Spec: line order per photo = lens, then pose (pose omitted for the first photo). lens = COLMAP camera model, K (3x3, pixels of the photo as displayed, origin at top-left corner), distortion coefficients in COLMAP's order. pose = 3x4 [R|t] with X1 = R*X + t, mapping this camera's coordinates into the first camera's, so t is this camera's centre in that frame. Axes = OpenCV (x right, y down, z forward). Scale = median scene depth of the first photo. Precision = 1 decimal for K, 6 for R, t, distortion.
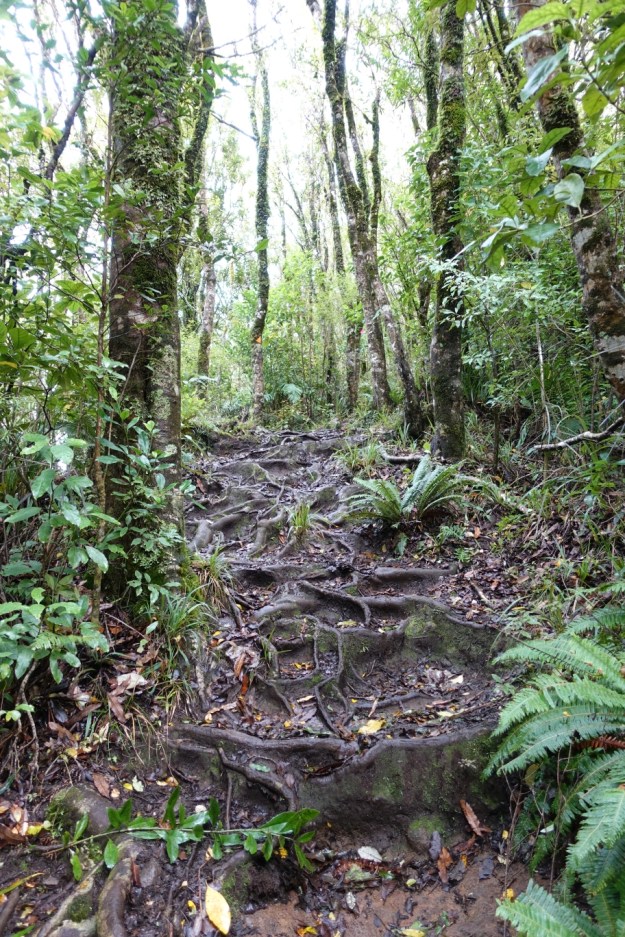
lens RADIAL K [[663.1, 0, 312.5], [0, 663.1, 468.5], [0, 0, 1]] dist [0.000945, 0.000599]
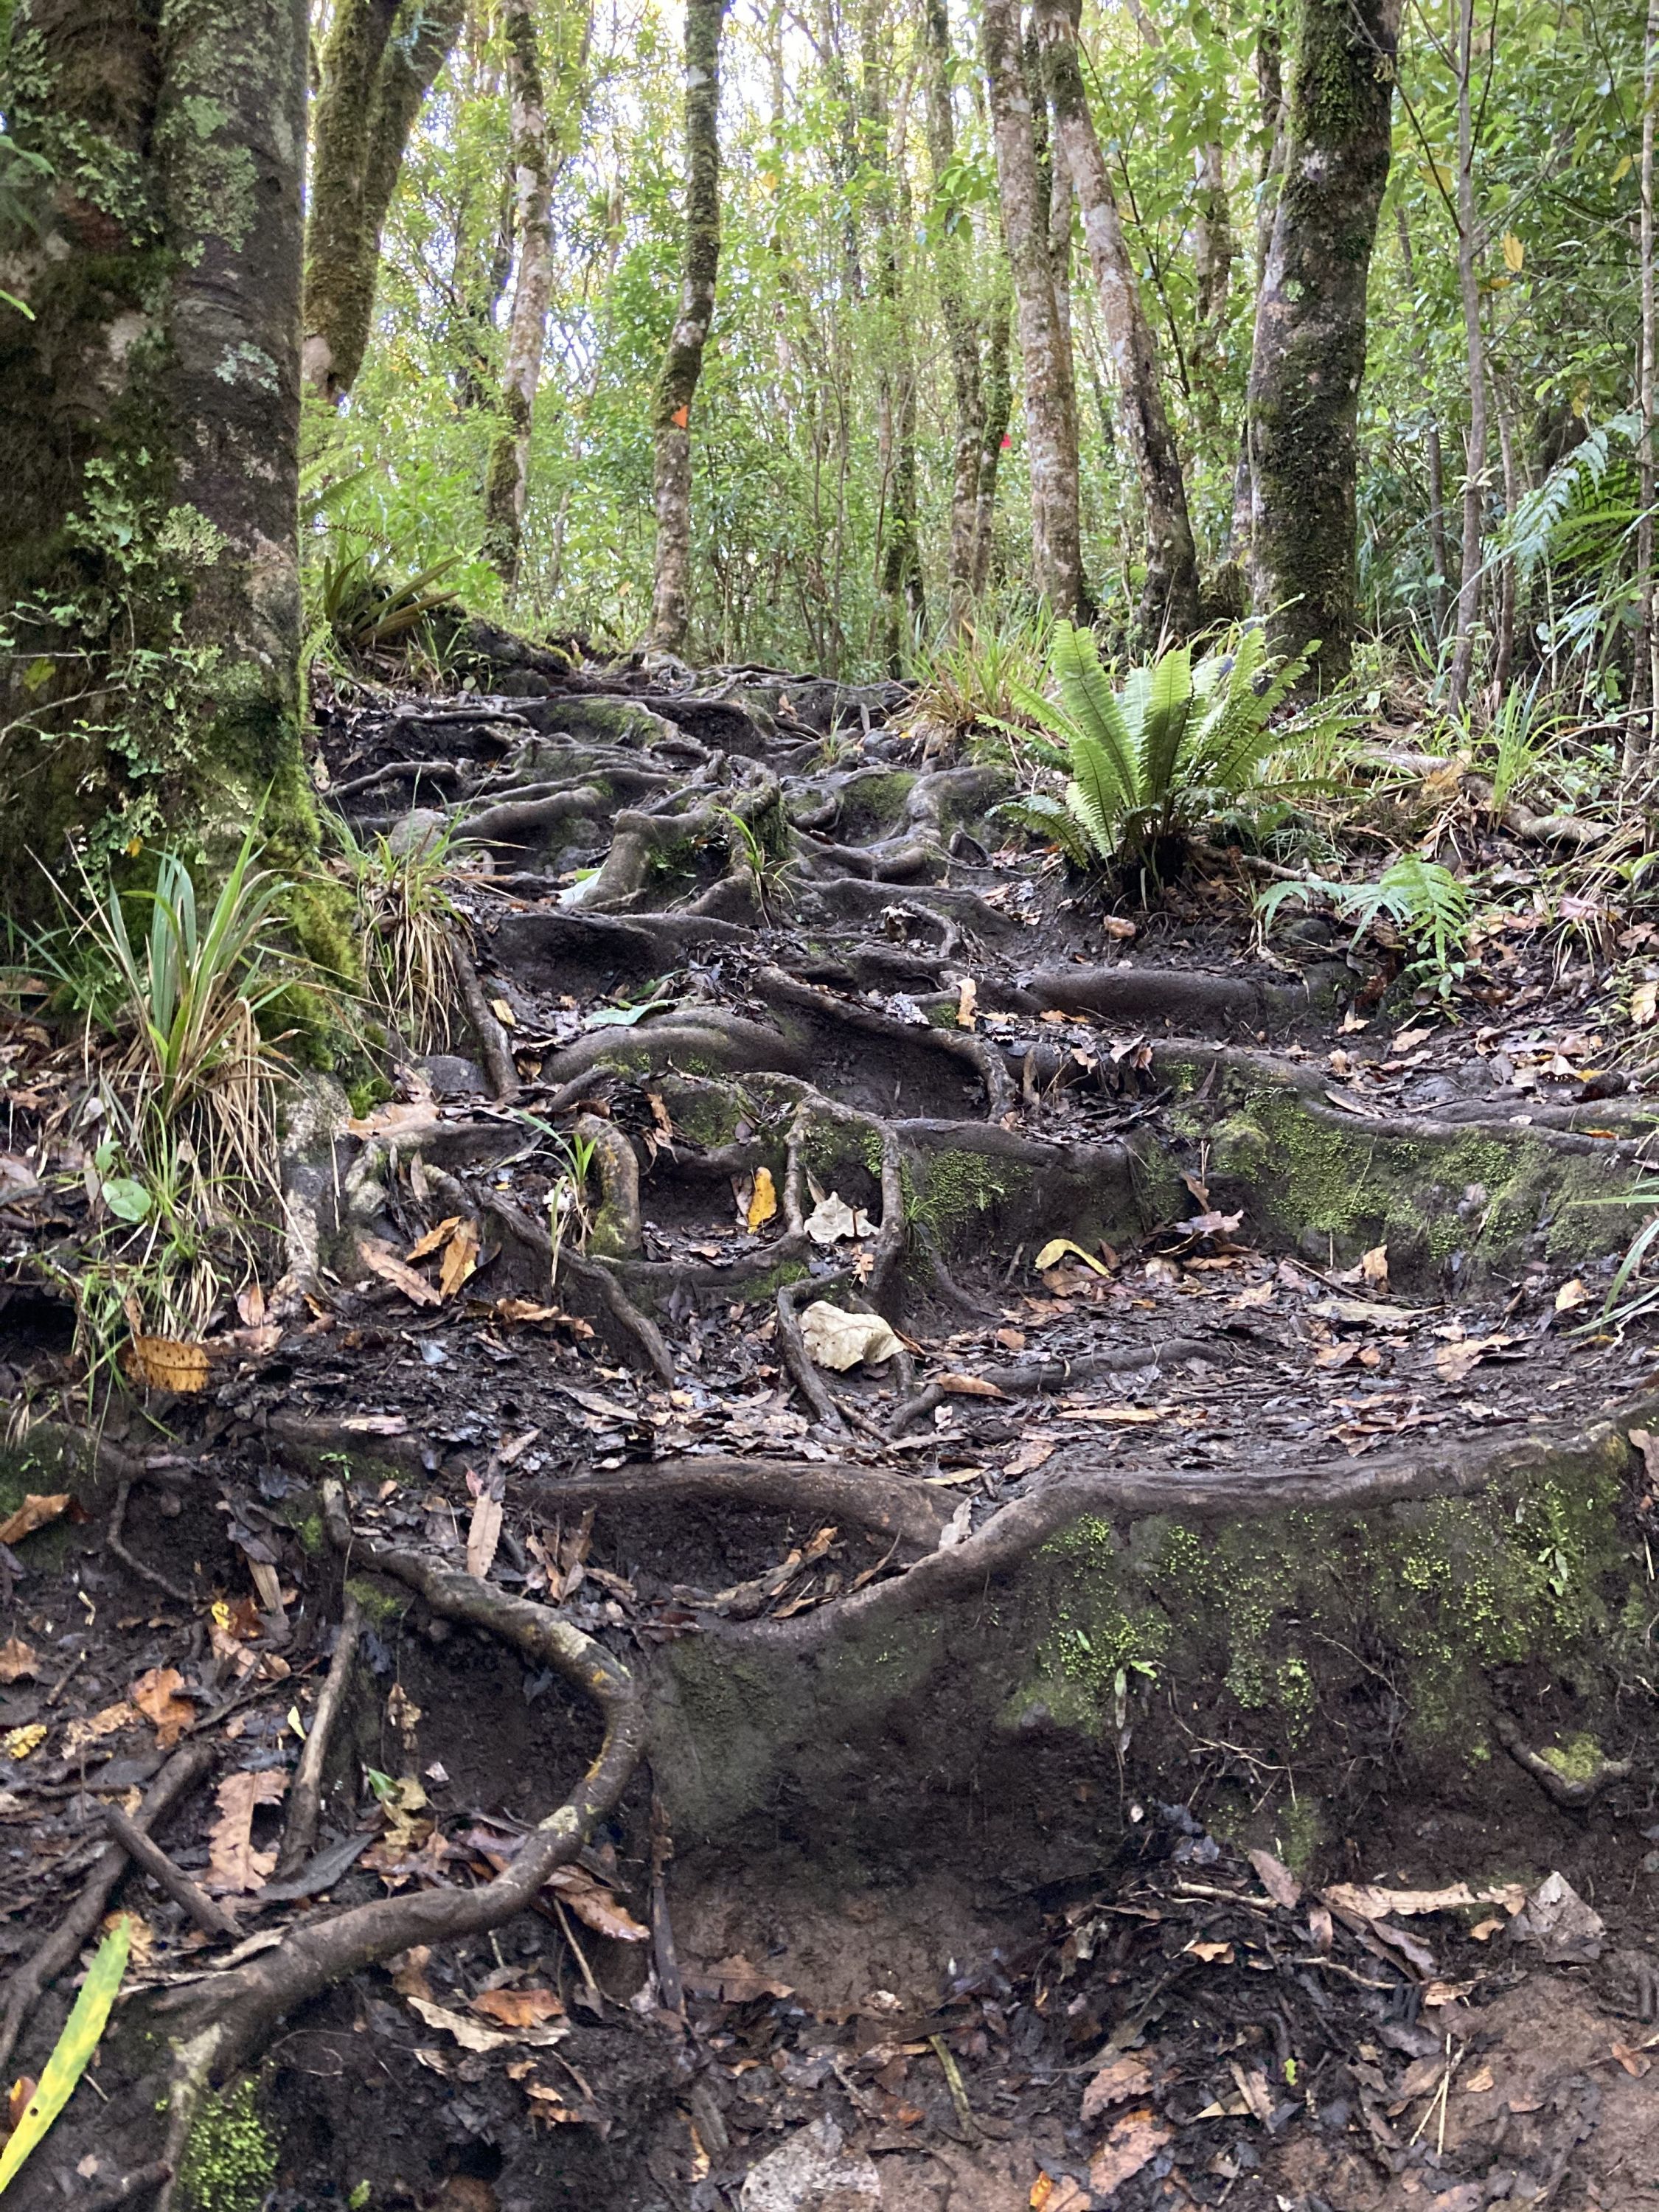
lens RADIAL K [[1833.7, 0, 829.5], [0, 1833.7, 1106.0], [0, 0, 1]] dist [0.147399, -0.378326]
pose [[0.998612, 0.052467, 0.004649, 0.008806], [-0.052673, 0.994520, 0.090309, 0.115809], [0.000115, -0.090428, 0.995903, 0.197149]]
